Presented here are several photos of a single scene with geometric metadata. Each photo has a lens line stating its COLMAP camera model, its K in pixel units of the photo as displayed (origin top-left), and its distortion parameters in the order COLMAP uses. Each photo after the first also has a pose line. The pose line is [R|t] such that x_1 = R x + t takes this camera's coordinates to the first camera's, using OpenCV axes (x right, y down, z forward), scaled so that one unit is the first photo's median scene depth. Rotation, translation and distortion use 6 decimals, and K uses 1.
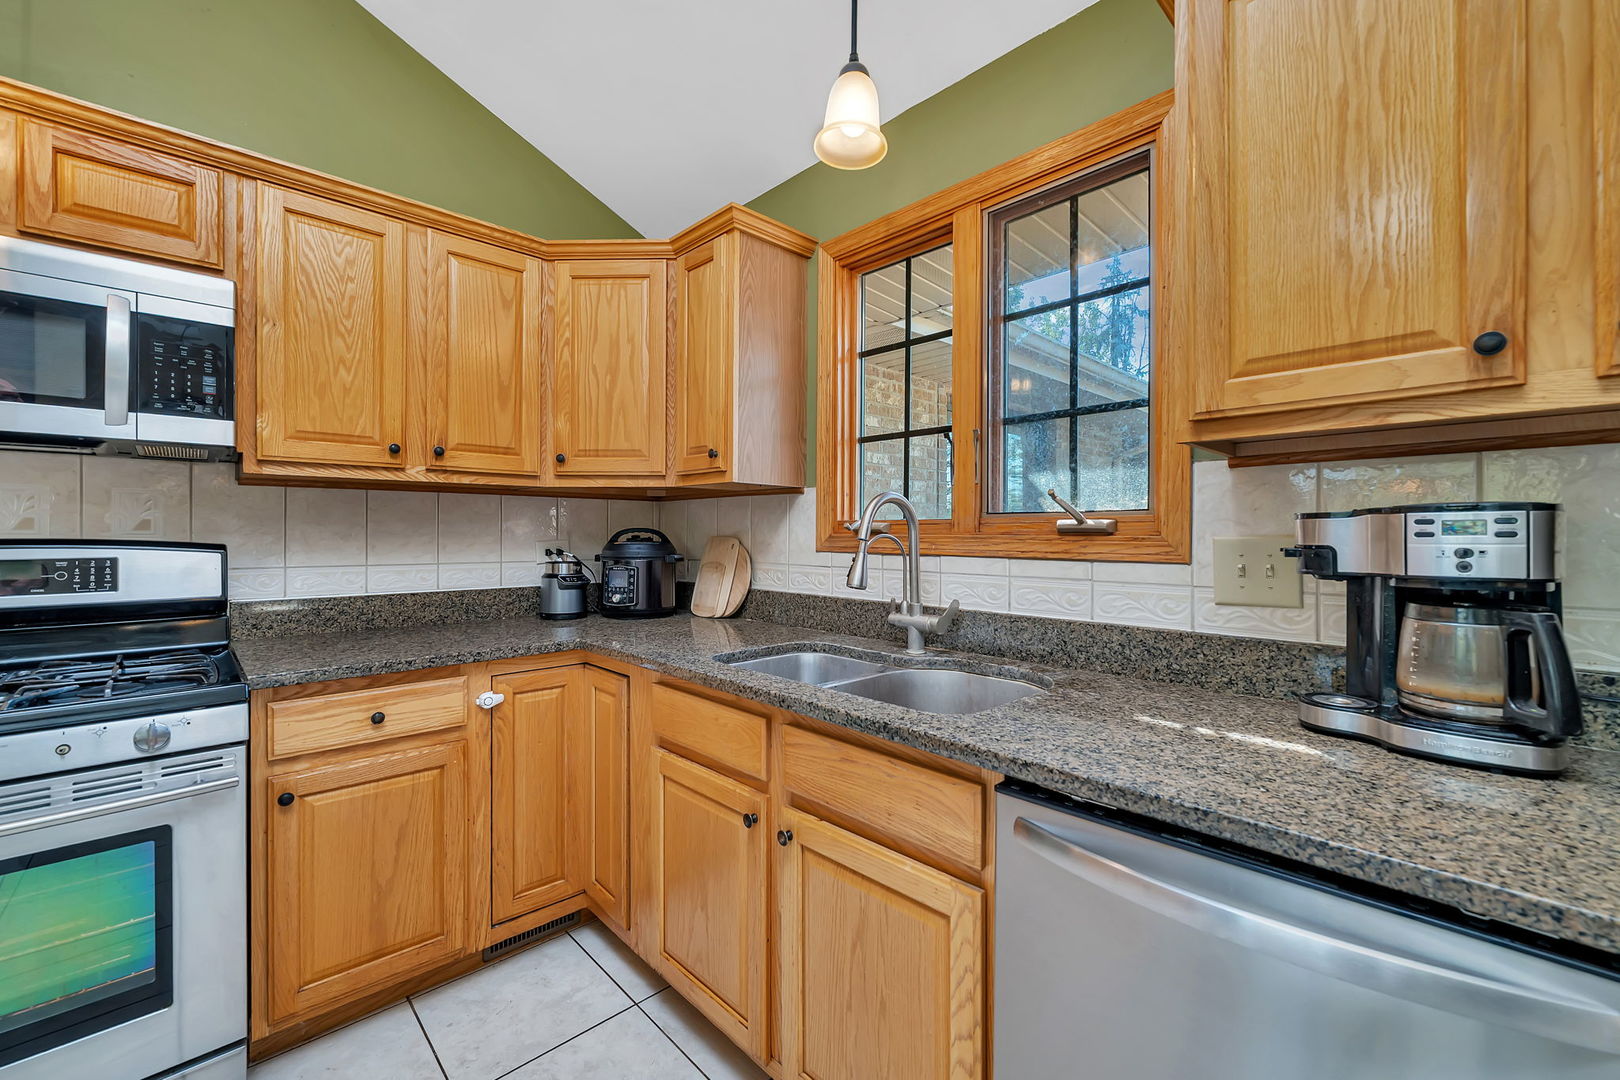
lens RADIAL K [[652.2, 0, 805.3], [0, 652.2, 537.2], [0, 0, 1]] dist [-0.001427, 0.000235]
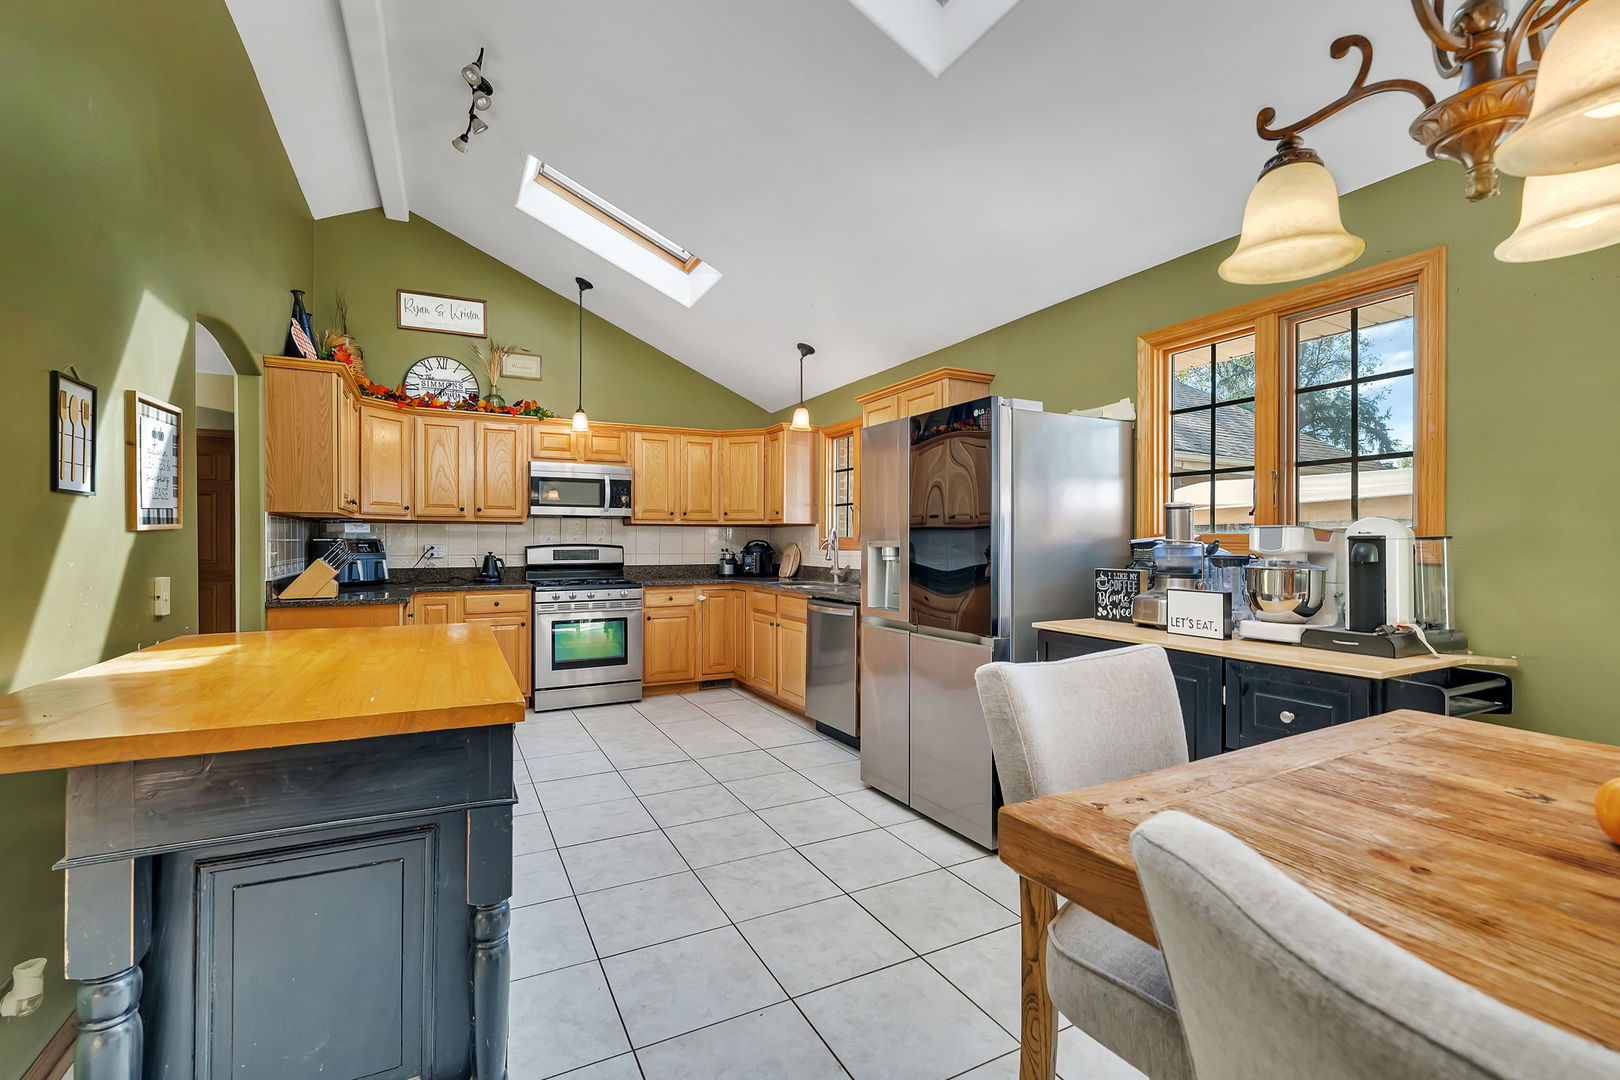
lens RADIAL K [[724.9, 0, 804.4], [0, 724.9, 540.6], [0, 0, 1]] dist [0.033409, 0.000494]
pose [[0.959447, -0.001031, -0.281886, 0.899853], [0.000046, 0.999994, -0.003503, -0.001540], [0.281888, 0.003348, 0.959442, -2.045549]]
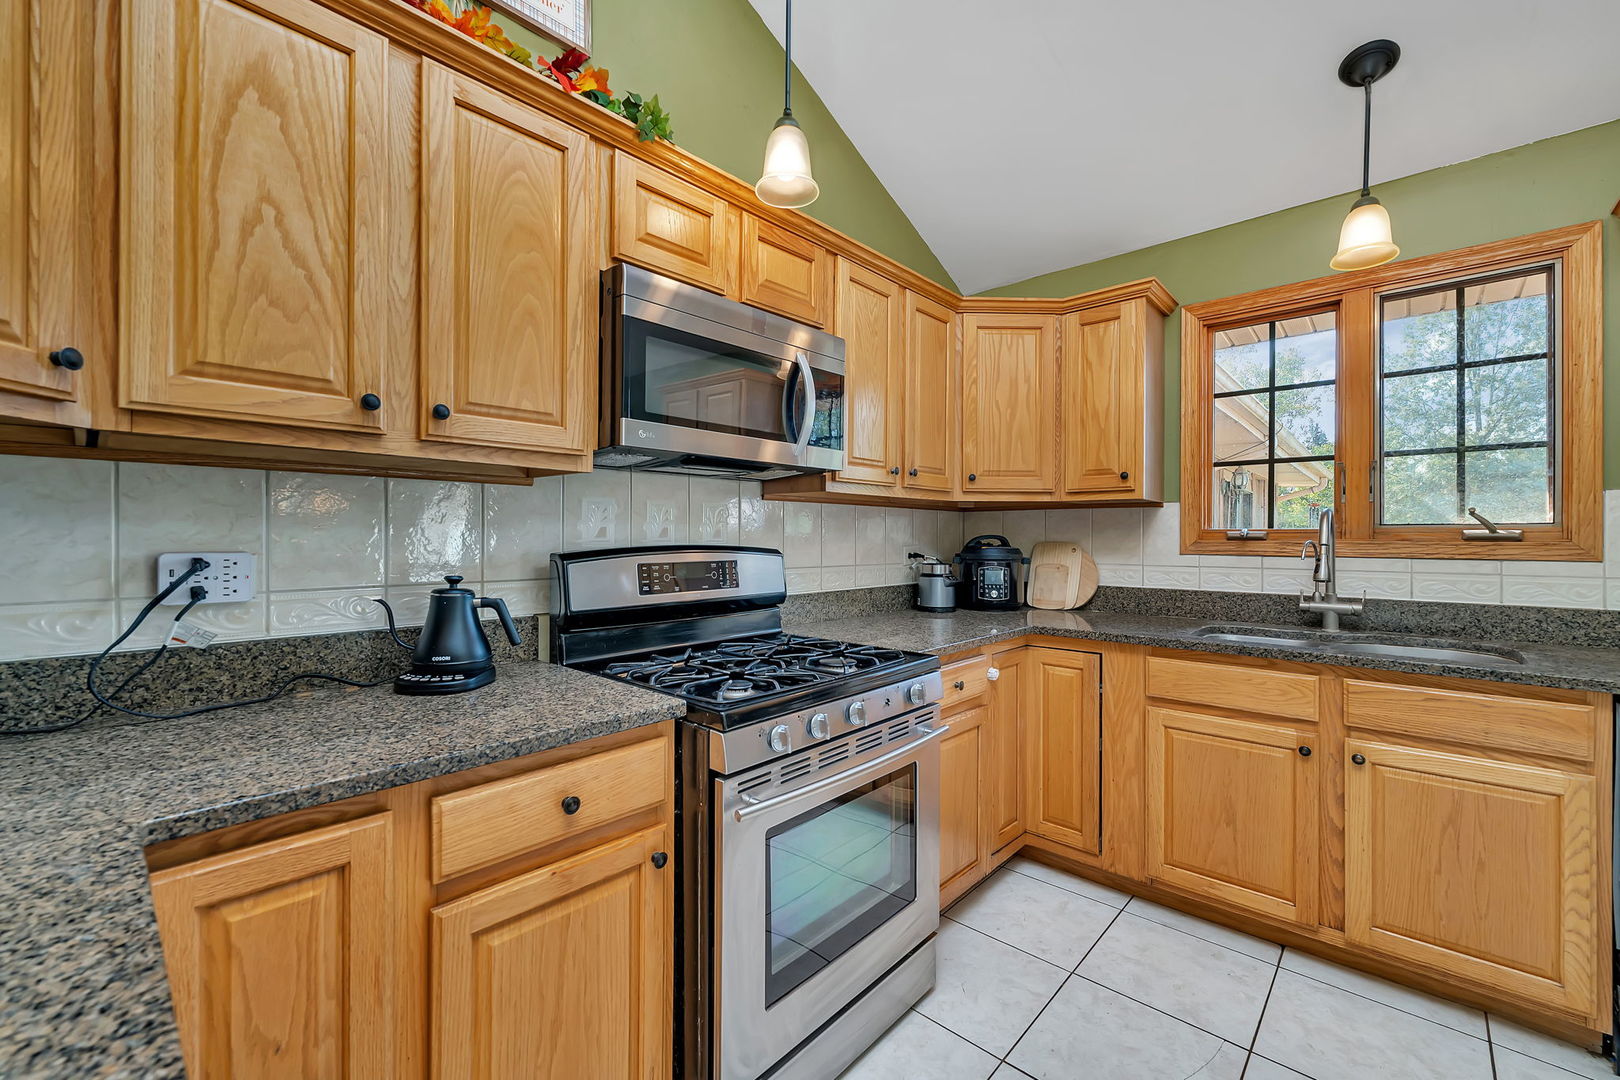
lens RADIAL K [[652.2, 0, 808.6], [0, 652.2, 540.3], [0, 0, 1]] dist [-0.001427, 0.000235]
pose [[0.997732, -0.000952, 0.067300, -0.917971], [0.001106, 0.999997, -0.002244, -0.003390], [-0.067297, 0.002313, 0.997730, -0.219233]]
